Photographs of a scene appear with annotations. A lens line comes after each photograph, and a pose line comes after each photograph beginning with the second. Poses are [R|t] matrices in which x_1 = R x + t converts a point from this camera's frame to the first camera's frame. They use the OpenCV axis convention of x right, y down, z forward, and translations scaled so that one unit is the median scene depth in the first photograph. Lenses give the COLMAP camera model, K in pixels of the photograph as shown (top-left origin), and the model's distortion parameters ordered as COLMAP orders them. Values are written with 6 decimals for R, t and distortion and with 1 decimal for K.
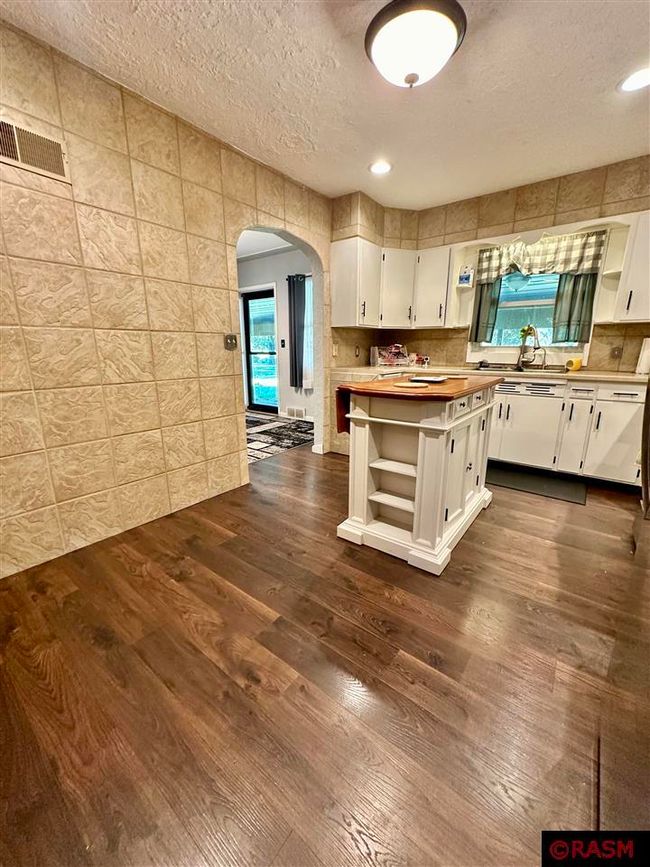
lens RADIAL K [[347.7, 0, 326.5], [0, 347.7, 430.4], [0, 0, 1]] dist [-0.007814, 0.000128]
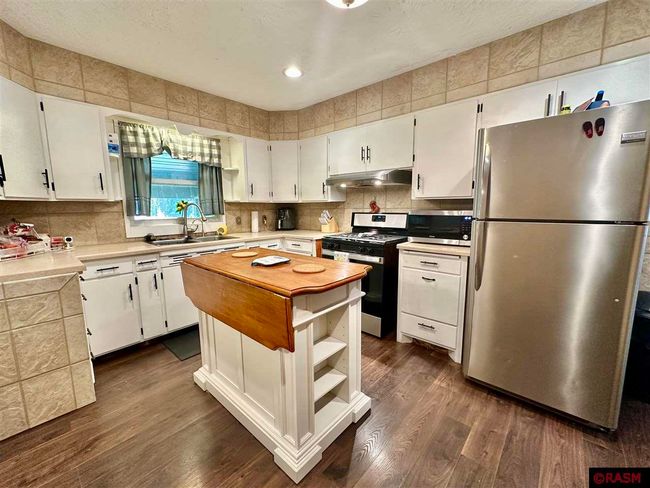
lens RADIAL K [[262.9, 0, 327.5], [0, 262.9, 244.6], [0, 0, 1]] dist [-0.006235, 0.000463]
pose [[0.075858, -0.143888, 0.986682, -0.290922], [0.238423, 0.963447, 0.122169, -0.161823], [-0.968194, 0.225980, 0.107392, 0.490648]]
